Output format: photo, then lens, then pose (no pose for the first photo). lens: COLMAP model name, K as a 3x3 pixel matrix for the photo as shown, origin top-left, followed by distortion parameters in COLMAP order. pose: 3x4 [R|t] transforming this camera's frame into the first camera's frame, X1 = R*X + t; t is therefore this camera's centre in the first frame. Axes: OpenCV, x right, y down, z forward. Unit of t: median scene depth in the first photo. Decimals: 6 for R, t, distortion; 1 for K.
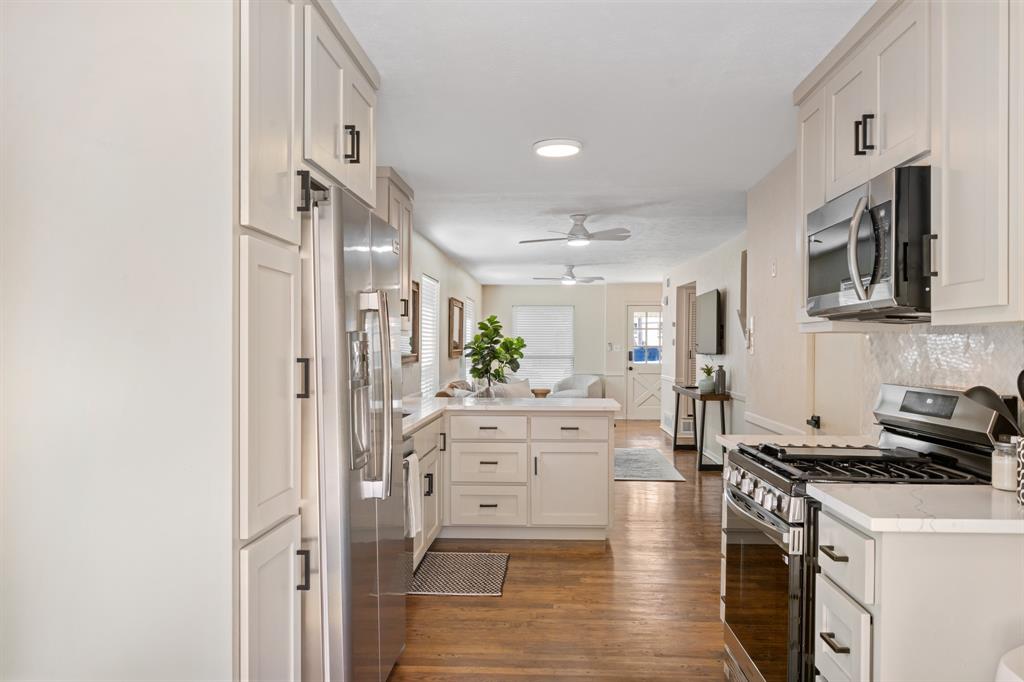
lens RADIAL K [[774.3, 0, 512.0], [0, 774.3, 341.0], [0, 0, 1]] dist [0.003173, 0.000436]
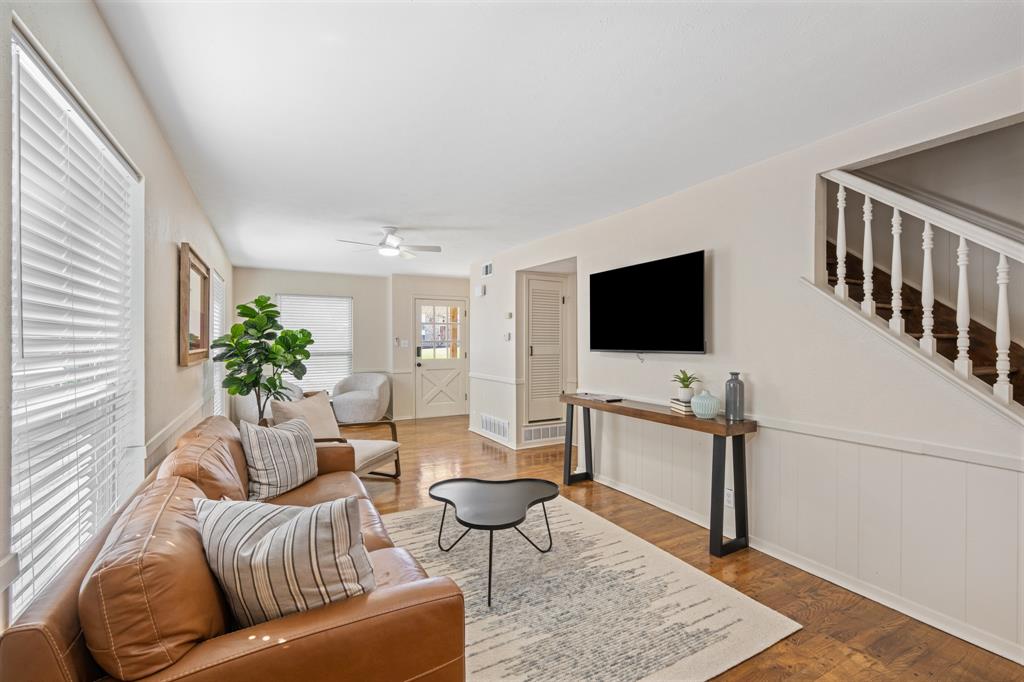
lens RADIAL K [[444.6, 0, 512.3], [0, 444.6, 349.6], [0, 0, 1]] dist [-0.000513, -0.000072]
pose [[0.853020, -0.014693, 0.521671, -0.041860], [0.001154, 0.999654, 0.026268, 0.003043], [-0.521877, -0.021805, 0.852742, 0.569816]]
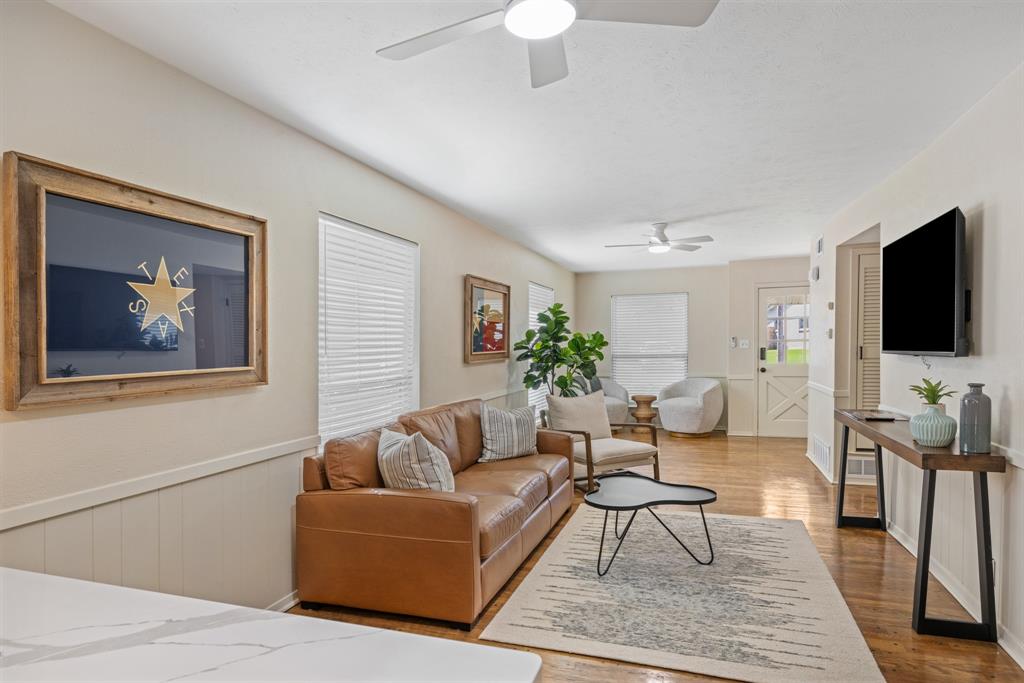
lens RADIAL K [[578.1, 0, 506.8], [0, 578.1, 365.6], [0, 0, 1]] dist [0.000417, -0.001500]
pose [[0.960282, -0.009678, -0.278863, 0.082998], [0.021849, 0.998938, 0.040572, 0.002860], [0.278174, -0.045053, 0.959473, 0.455916]]
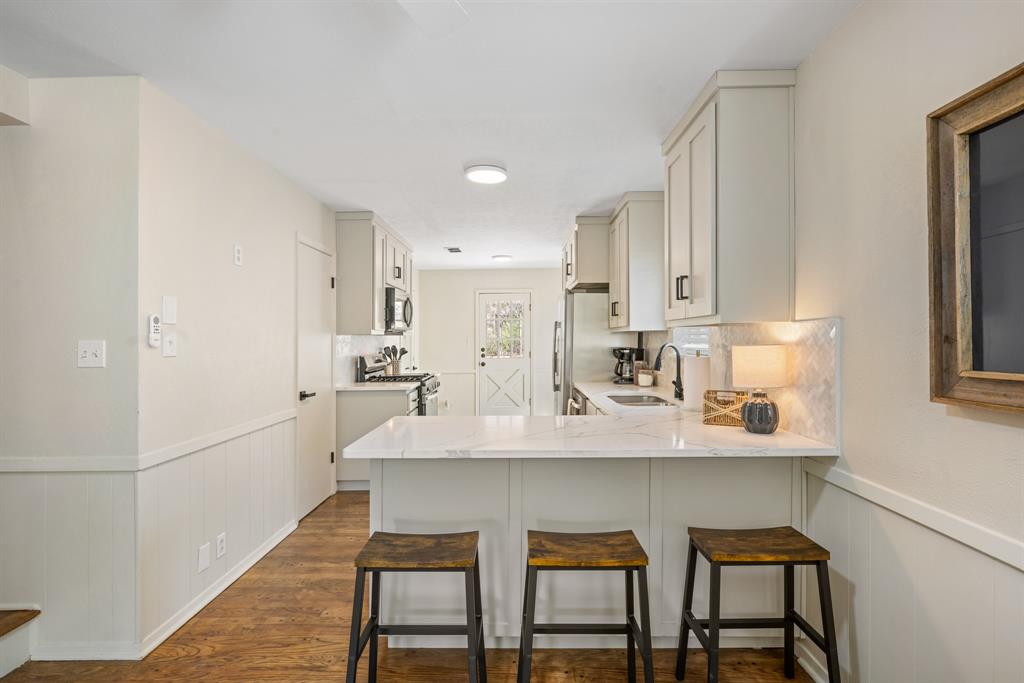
lens RADIAL K [[478.4, 0, 508.6], [0, 478.4, 344.7], [0, 0, 1]] dist [0.001181, -0.000272]
pose [[-0.999423, 0.002944, -0.033837, 0.019095], [0.002739, 0.999978, 0.006104, 0.003643], [0.033854, 0.006008, -0.999409, 0.674646]]
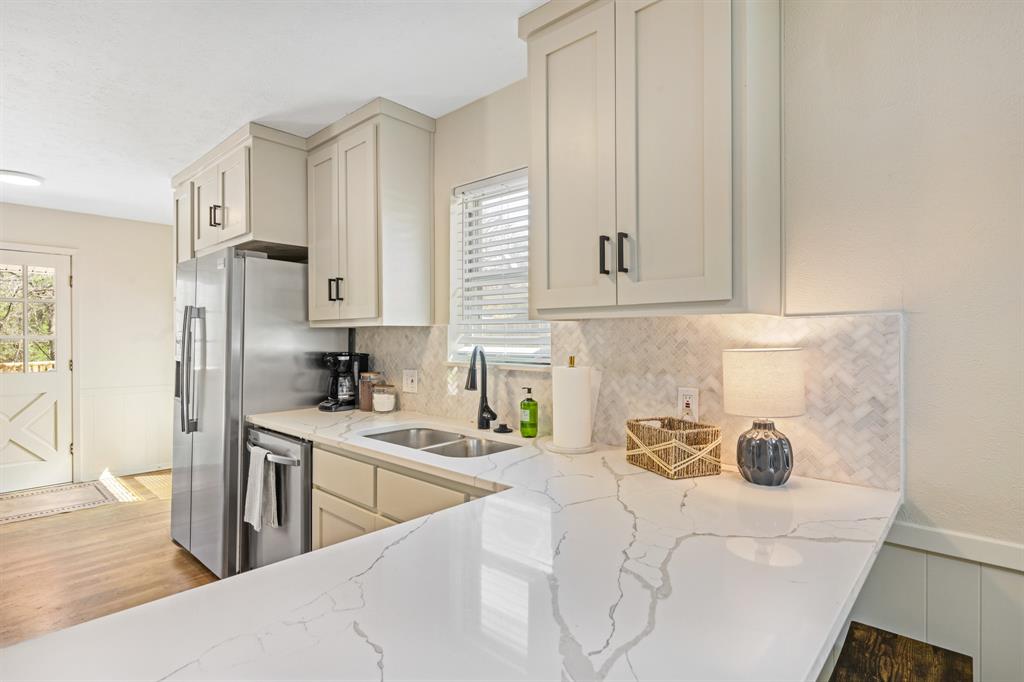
lens RADIAL K [[514.2, 0, 512.0], [0, 514.2, 341.0], [0, 0, 1]] dist [-0.004347, -0.000611]
pose [[-0.635393, -0.002551, -0.772185, 0.056911], [-0.001420, 0.999997, -0.002135, 0.003324], [0.772188, -0.000261, -0.635394, 0.530681]]
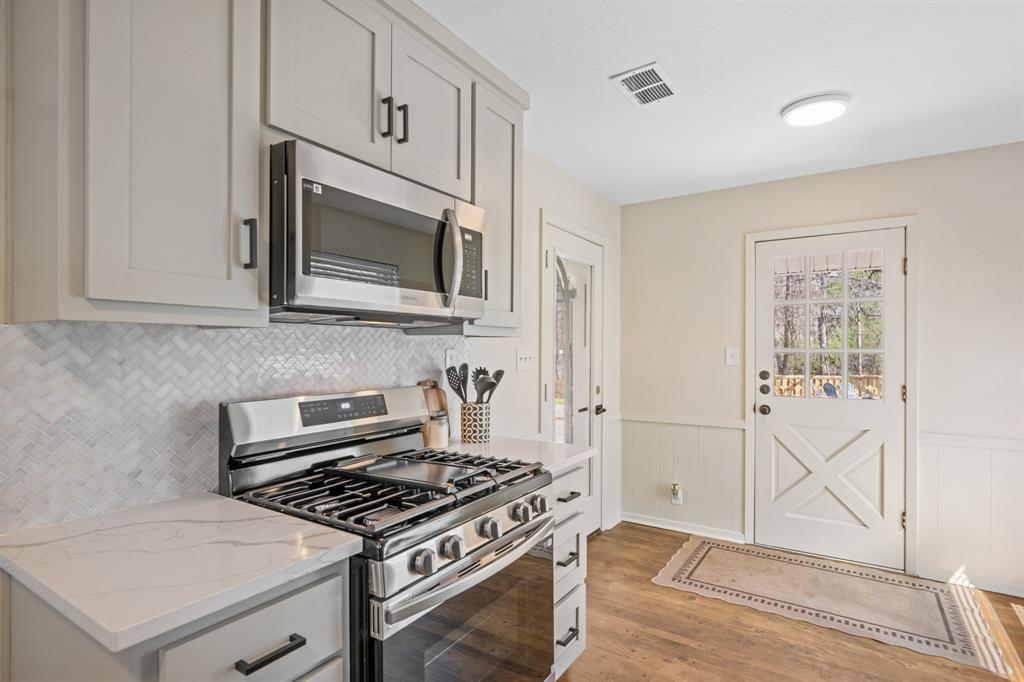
lens RADIAL K [[505.9, 0, 541.7], [0, 505.9, 353.3], [0, 0, 1]] dist [0.000574, 0.017323]
pose [[-0.873114, -0.010869, 0.487394, 0.001967], [-0.009881, 0.999941, 0.004598, 0.001901], [-0.487415, -0.000802, -0.873170, 0.329971]]
